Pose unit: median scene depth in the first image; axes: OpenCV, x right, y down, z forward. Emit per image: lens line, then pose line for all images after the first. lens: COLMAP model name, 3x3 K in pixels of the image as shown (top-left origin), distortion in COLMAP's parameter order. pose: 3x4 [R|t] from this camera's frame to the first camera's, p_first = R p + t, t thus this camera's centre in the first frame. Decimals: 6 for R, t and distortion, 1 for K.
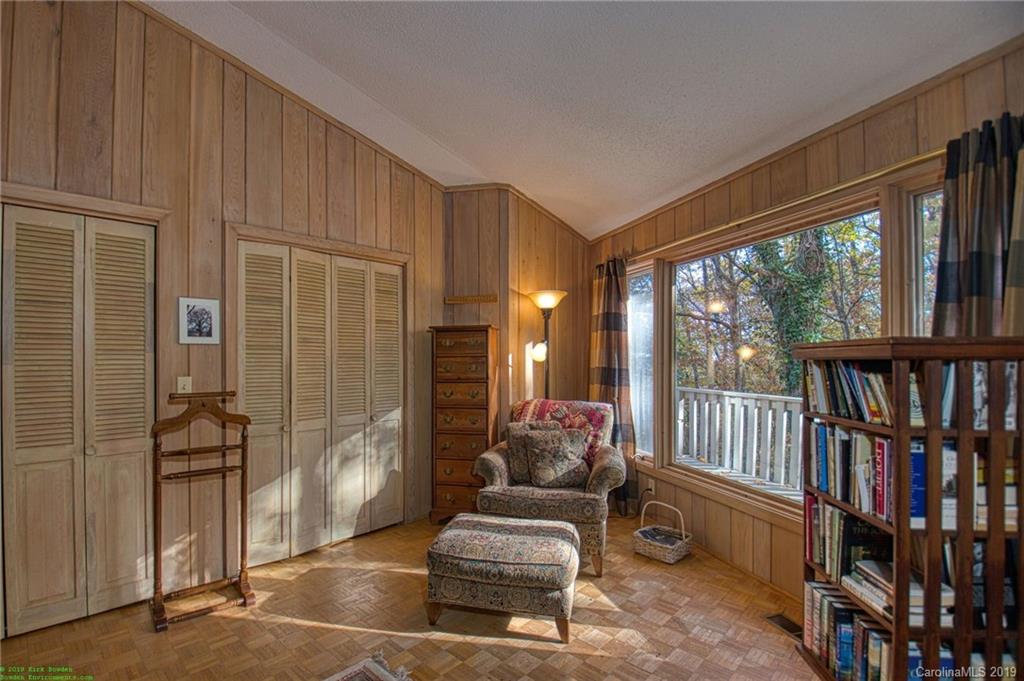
lens RADIAL K [[473.8, 0, 480.8], [0, 473.8, 355.2], [0, 0, 1]] dist [0.011855, -0.025081]
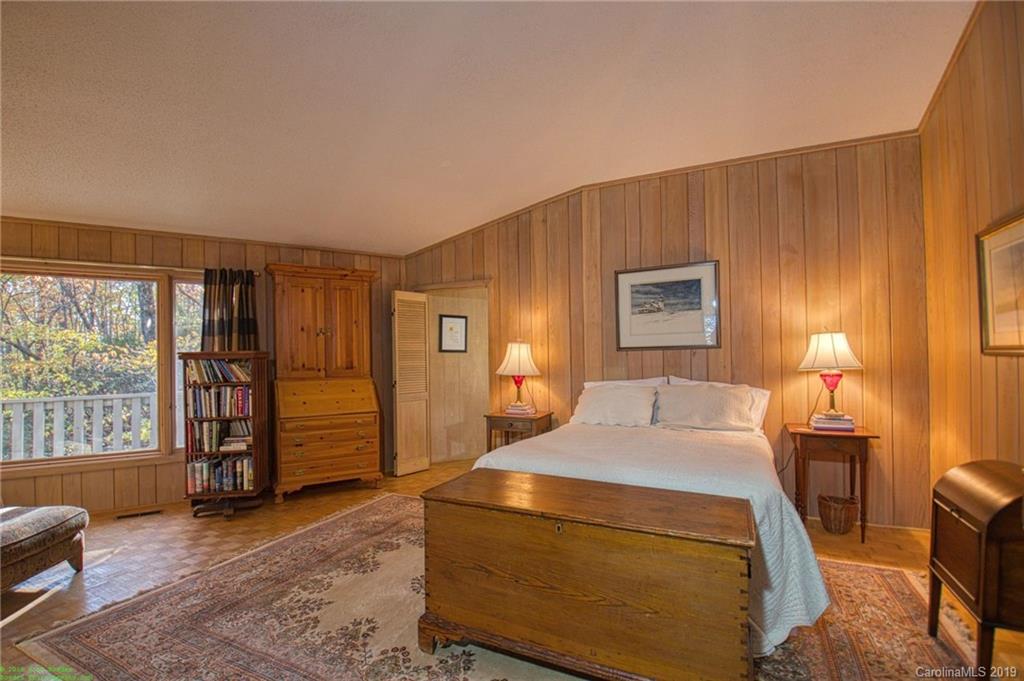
lens RADIAL K [[473.8, 0, 480.8], [0, 473.8, 355.2], [0, 0, 1]] dist [0.011855, -0.025081]
pose [[-0.294464, 0.010731, 0.955602, -0.961153], [0.006914, 0.999935, -0.009099, 0.008053], [-0.955637, 0.003928, -0.294519, 0.199843]]
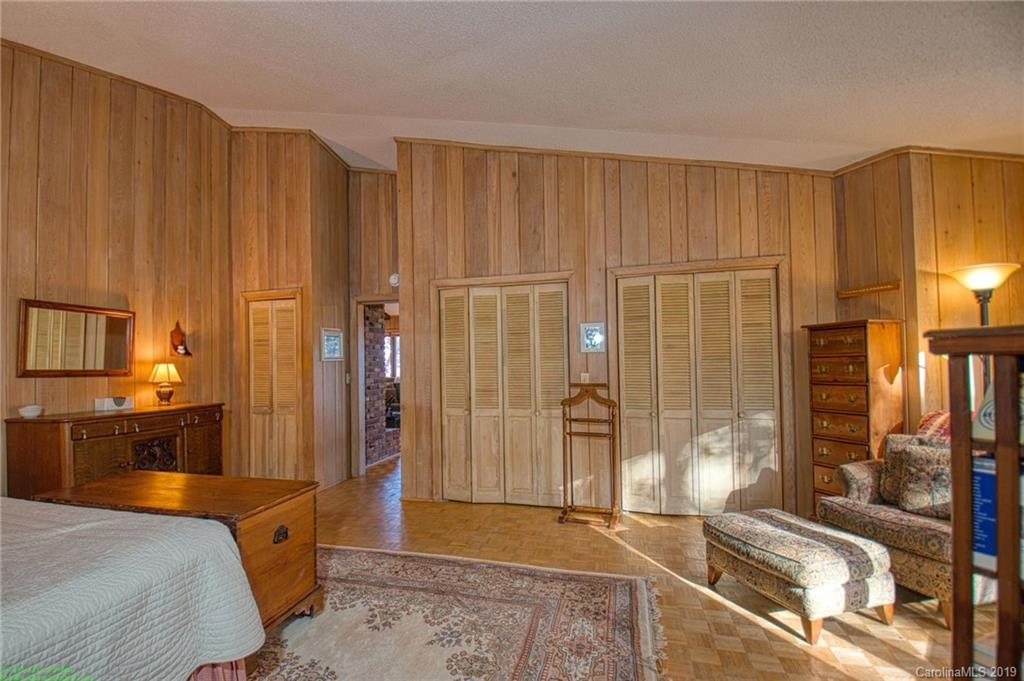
lens RADIAL K [[473.8, 0, 480.8], [0, 473.8, 355.2], [0, 0, 1]] dist [0.011855, -0.025081]
pose [[0.481930, -0.021787, -0.875939, 0.479562], [0.017929, 0.999727, -0.015001, 0.001940], [0.876026, -0.008475, 0.482189, -0.049435]]
